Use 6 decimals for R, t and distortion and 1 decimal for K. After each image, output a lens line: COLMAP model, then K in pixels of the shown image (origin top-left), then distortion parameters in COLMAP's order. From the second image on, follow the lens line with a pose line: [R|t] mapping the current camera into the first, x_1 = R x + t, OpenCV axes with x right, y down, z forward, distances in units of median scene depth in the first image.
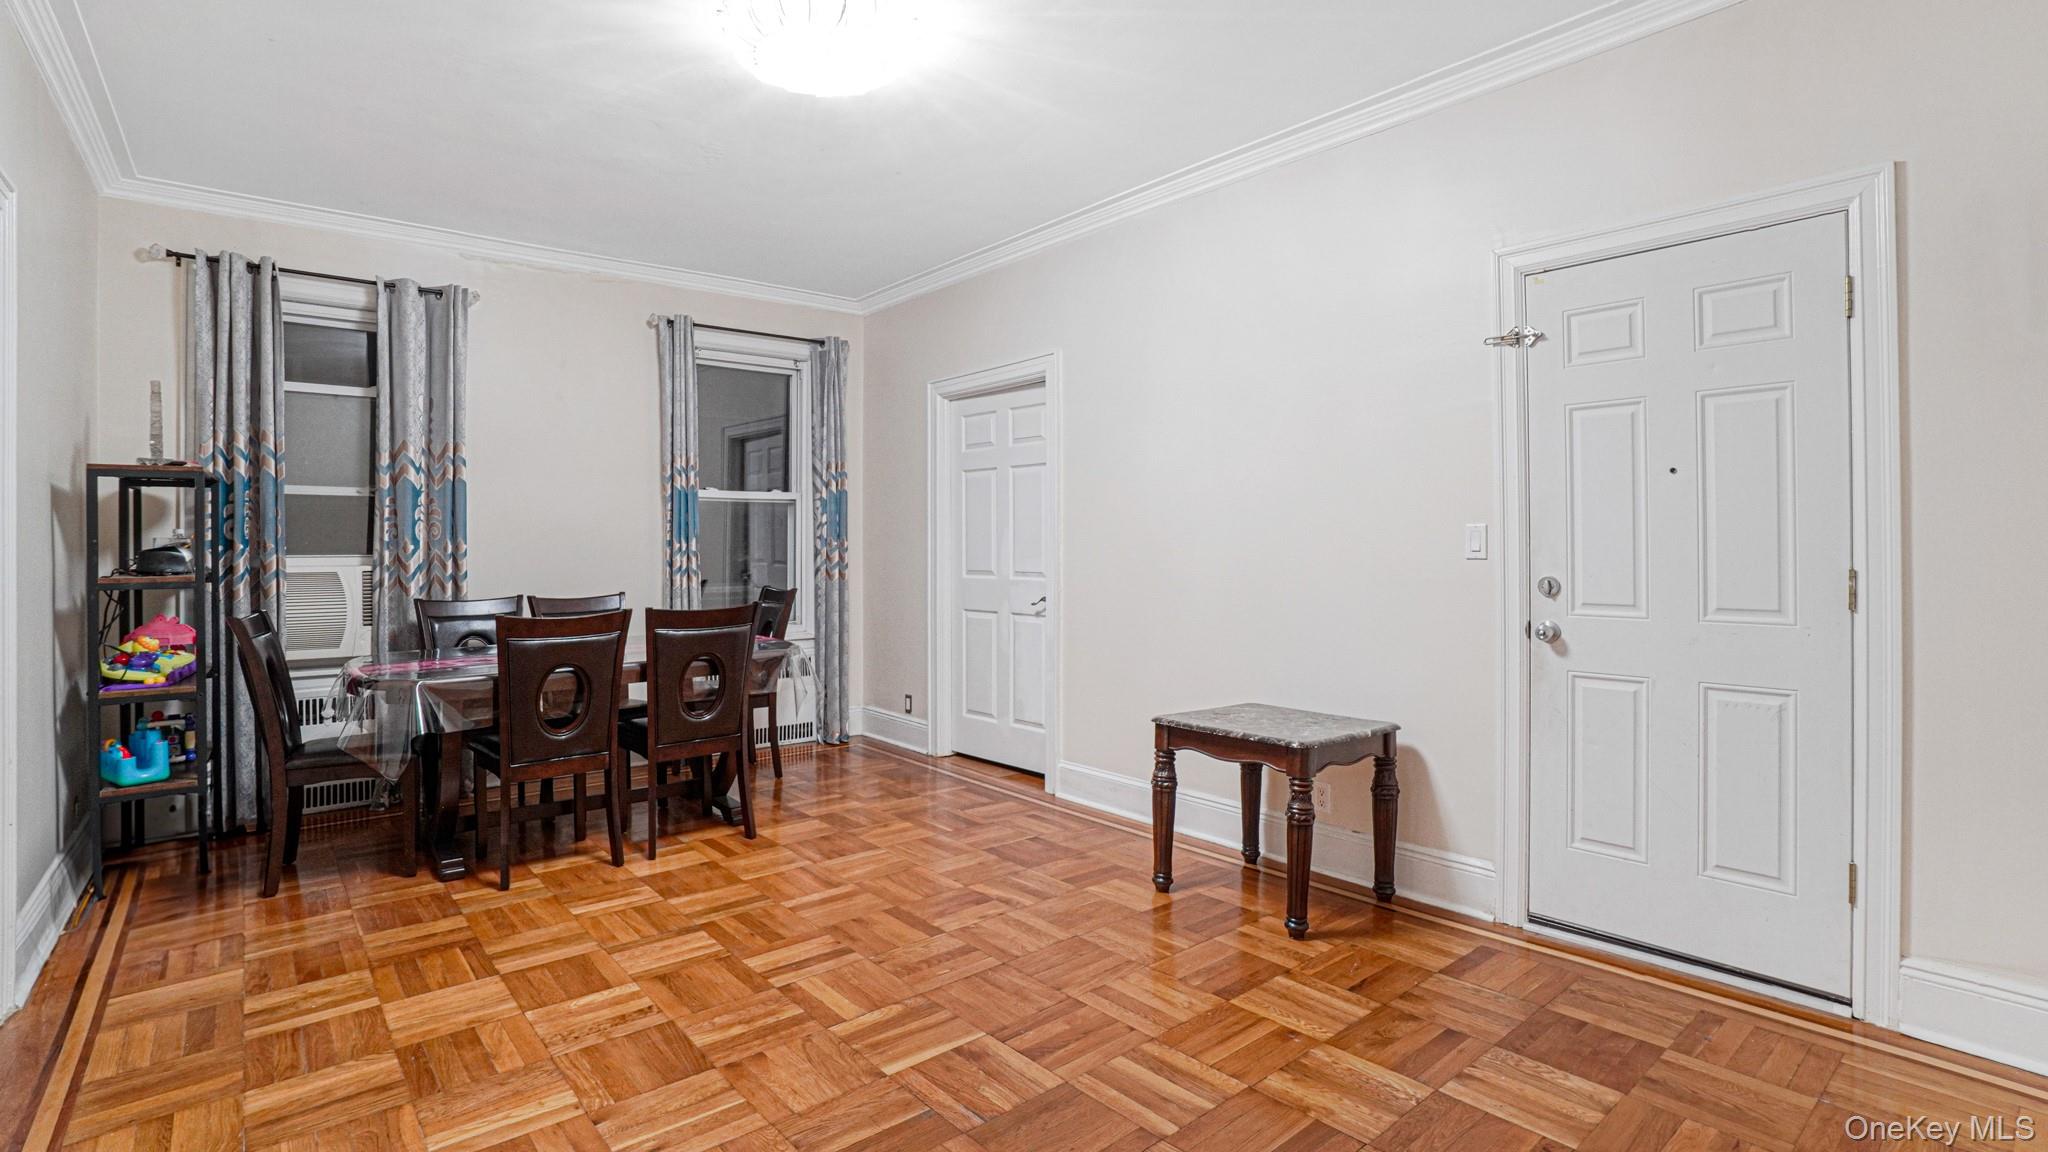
lens RADIAL K [[968.5, 0, 1021.4], [0, 968.5, 544.1], [0, 0, 1]] dist [-0.076072, 0.030113]
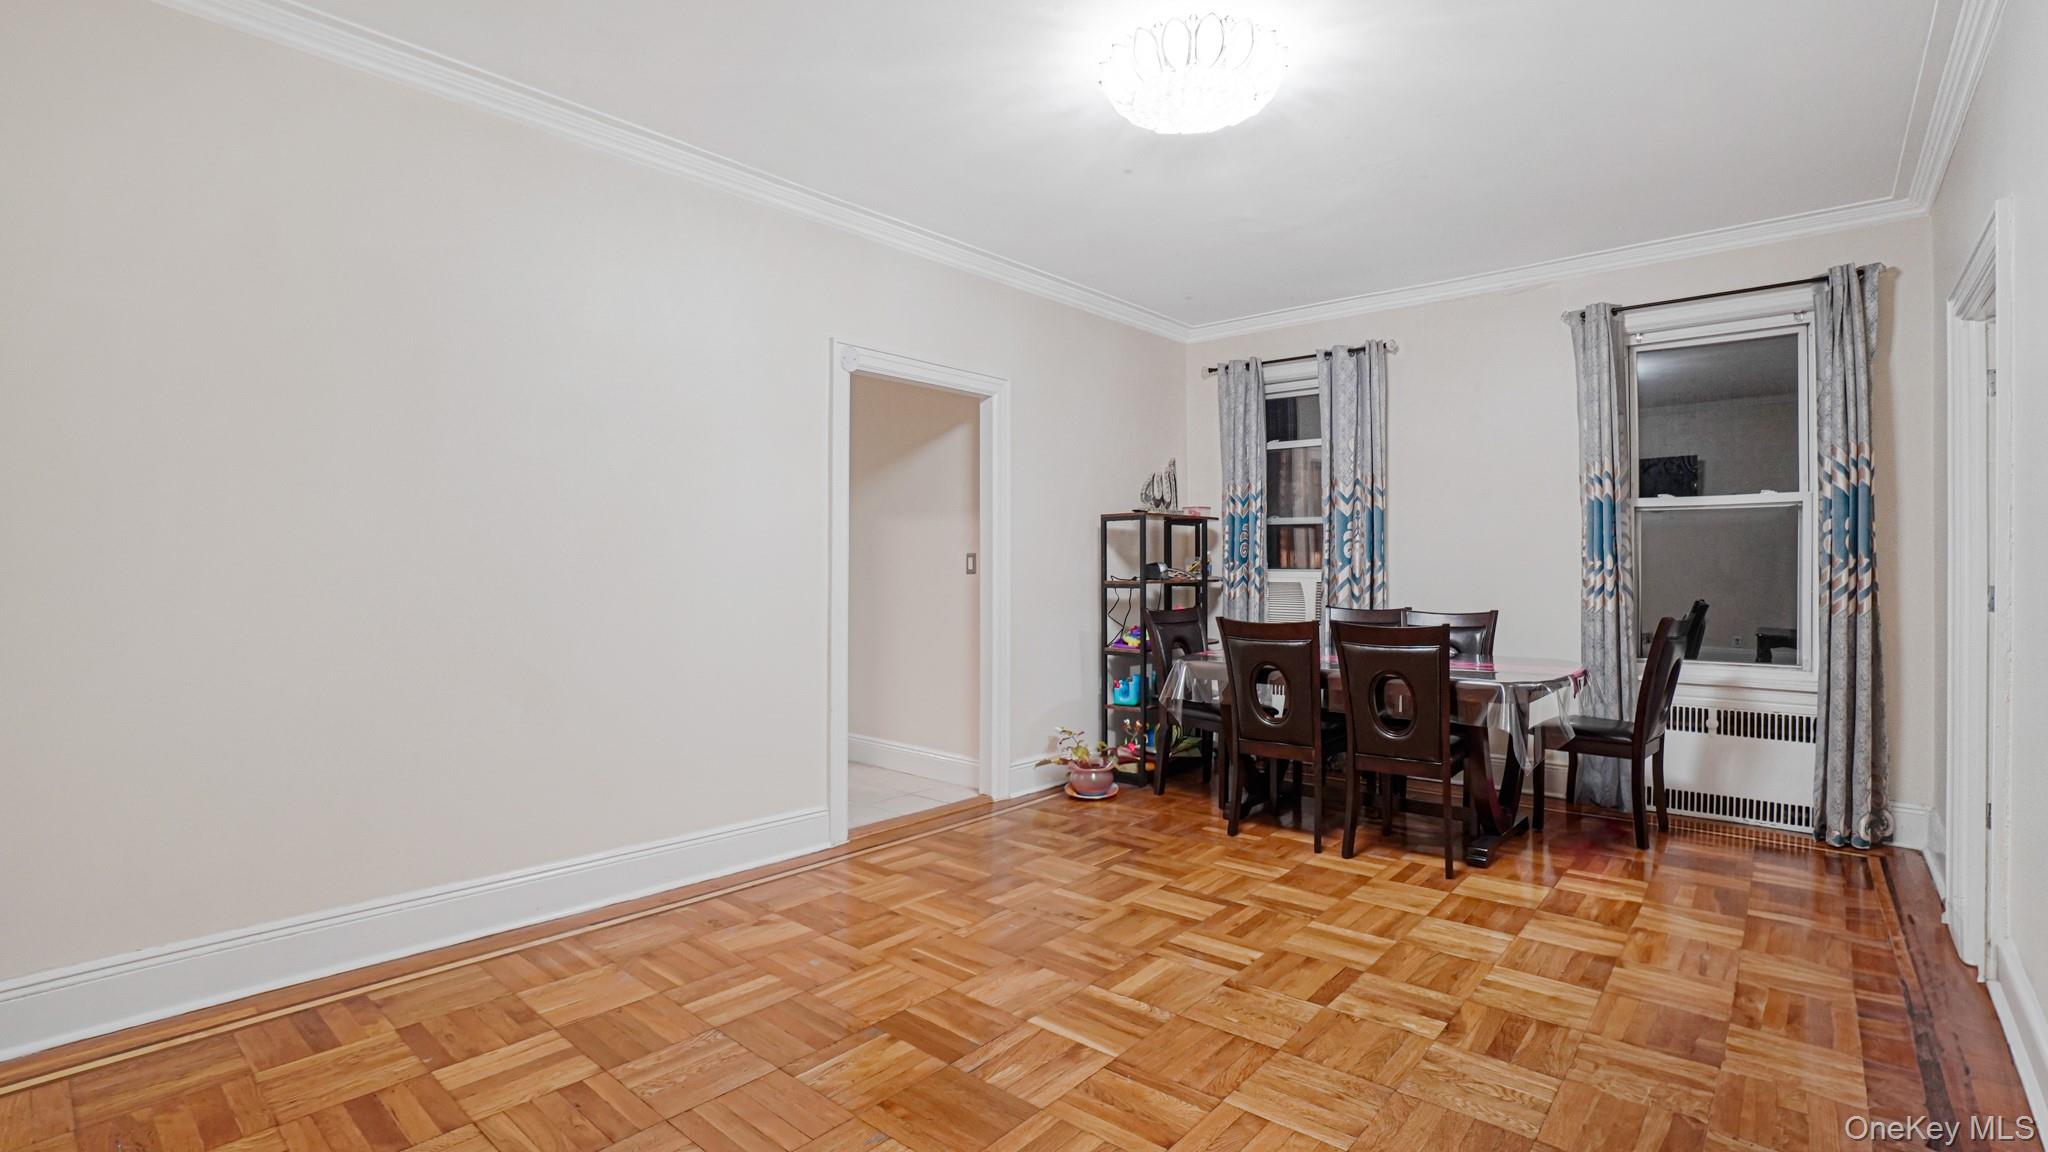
lens RADIAL K [[930.5, 0, 1018.8], [0, 930.5, 570.1], [0, 0, 1]] dist [-0.066139, 0.025677]
pose [[0.140340, 0.011959, -0.990031, 0.624548], [0.001024, 0.999925, 0.012223, -0.004222], [0.990103, -0.002729, 0.140317, 0.537589]]
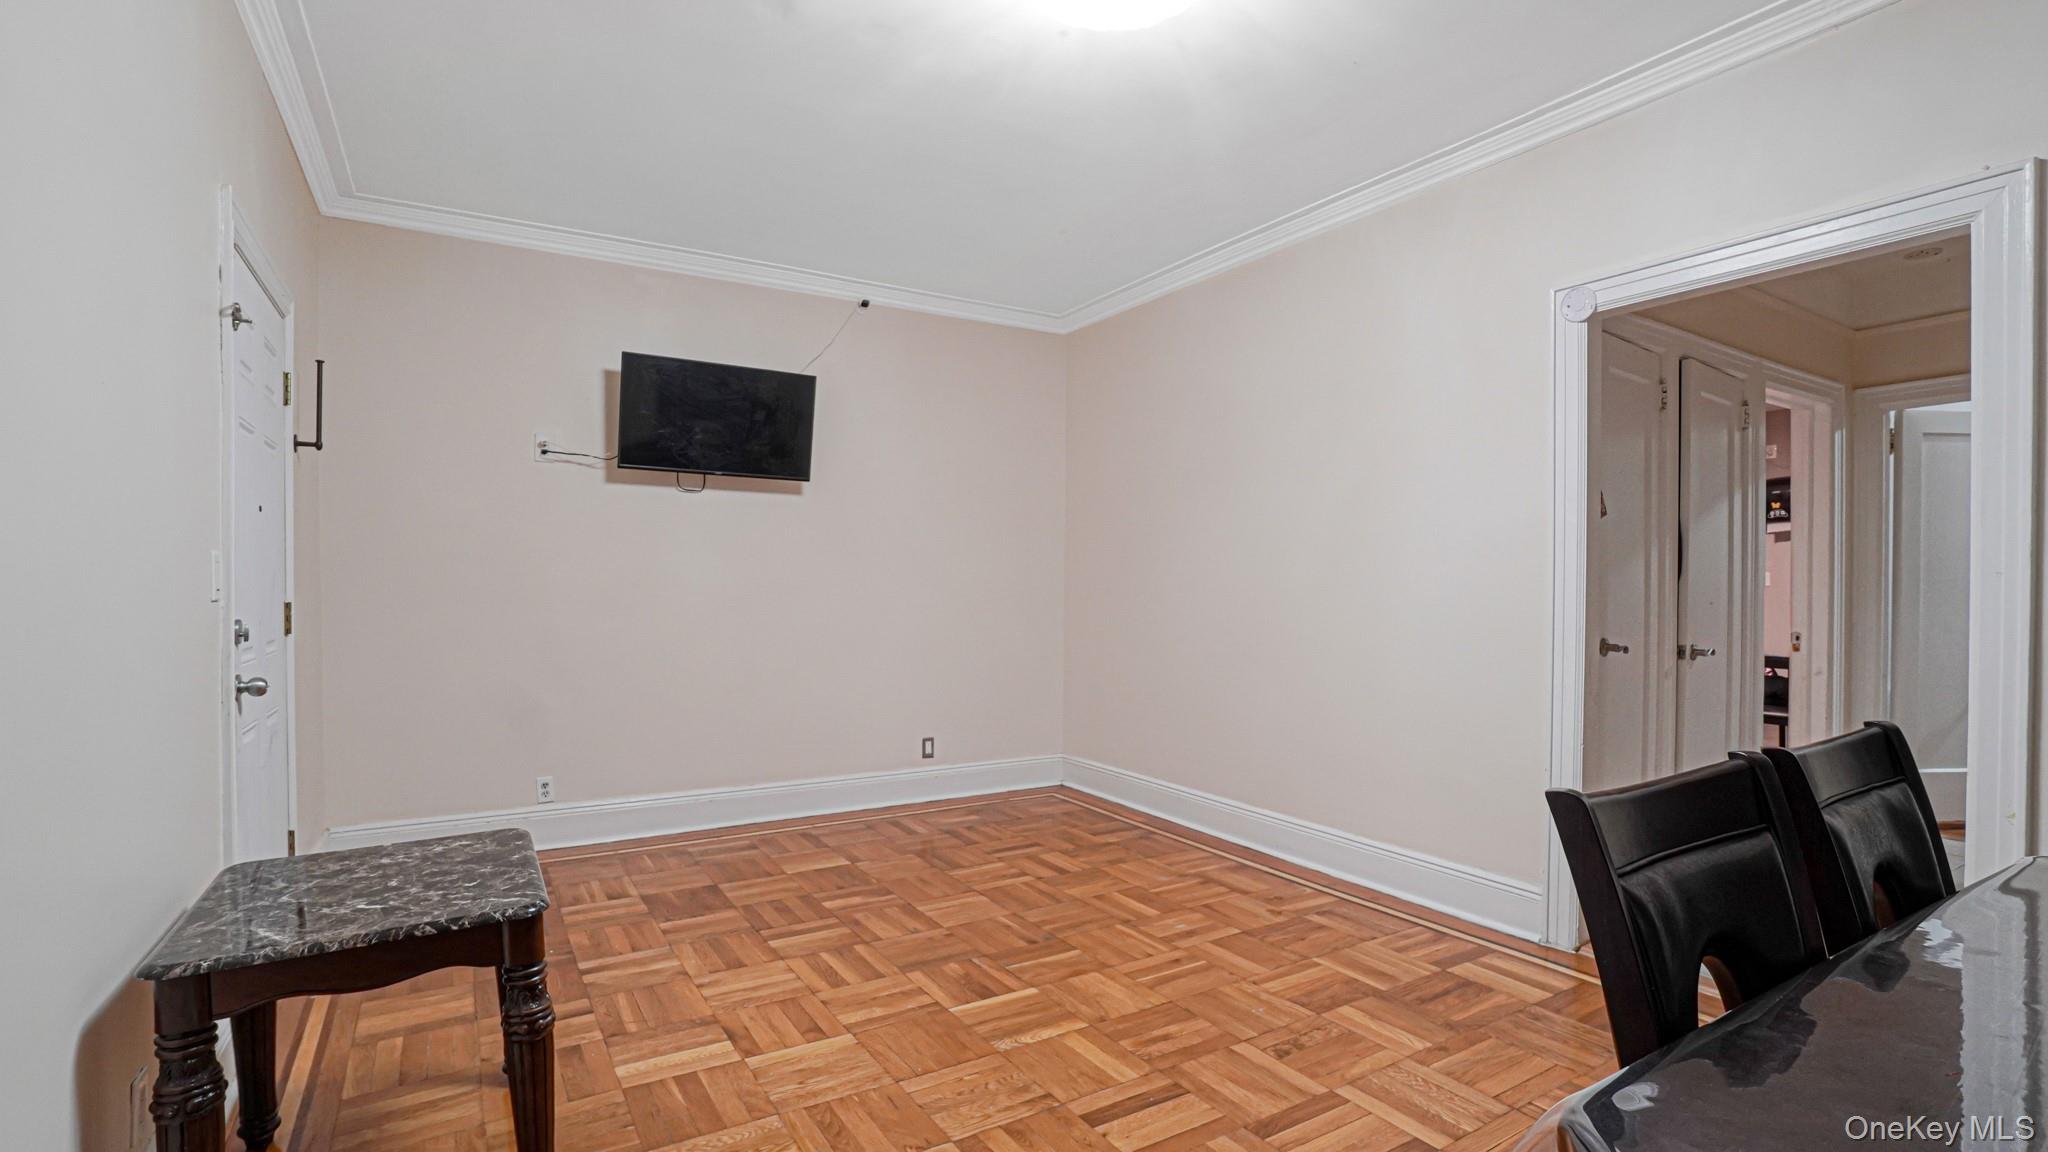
lens RADIAL K [[930.5, 0, 1018.8], [0, 930.5, 570.1], [0, 0, 1]] dist [-0.066139, 0.025677]
pose [[-0.987876, 0.004439, 0.155184, -0.206085], [0.000988, 0.999751, -0.022307, 0.008073], [-0.155245, -0.021883, -0.987634, 1.464478]]
